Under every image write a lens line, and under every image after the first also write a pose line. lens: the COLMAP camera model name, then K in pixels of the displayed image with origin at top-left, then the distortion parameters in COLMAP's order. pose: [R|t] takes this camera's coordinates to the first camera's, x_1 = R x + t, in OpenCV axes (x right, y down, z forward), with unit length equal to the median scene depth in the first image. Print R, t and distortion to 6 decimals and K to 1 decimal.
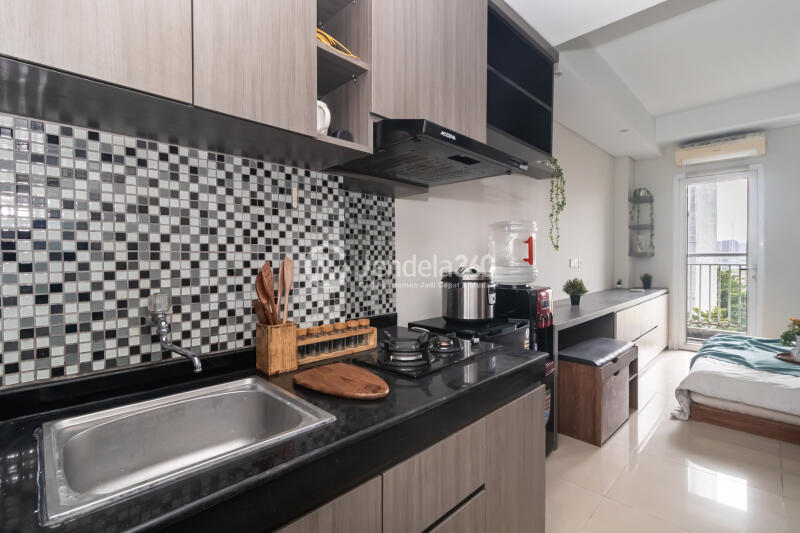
lens RADIAL K [[368.7, 0, 401.0], [0, 368.7, 261.6], [0, 0, 1]] dist [-0.000585, 0.000071]
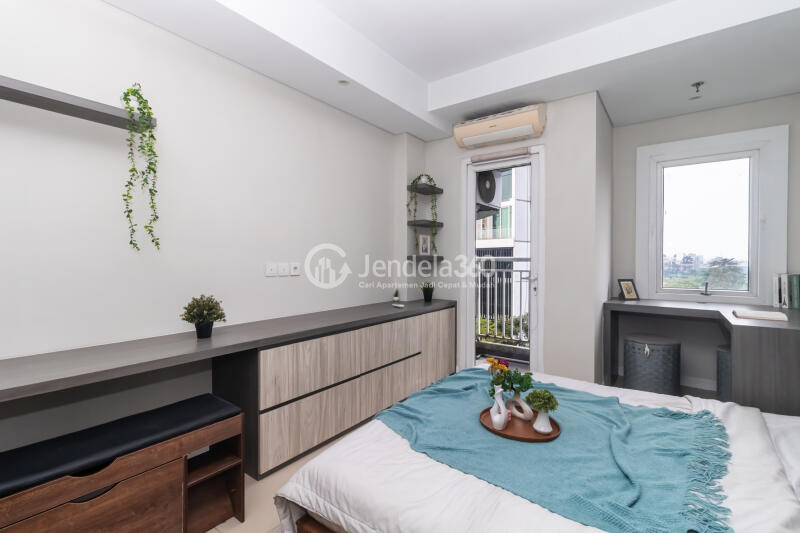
lens RADIAL K [[368.7, 0, 399.8], [0, 368.7, 268.3], [0, 0, 1]] dist [-0.000585, 0.000071]
pose [[0.991175, -0.000085, 0.132561, 0.501532], [-0.002421, 0.999821, 0.018742, -0.013003], [-0.132538, -0.018897, 0.990998, 0.223236]]
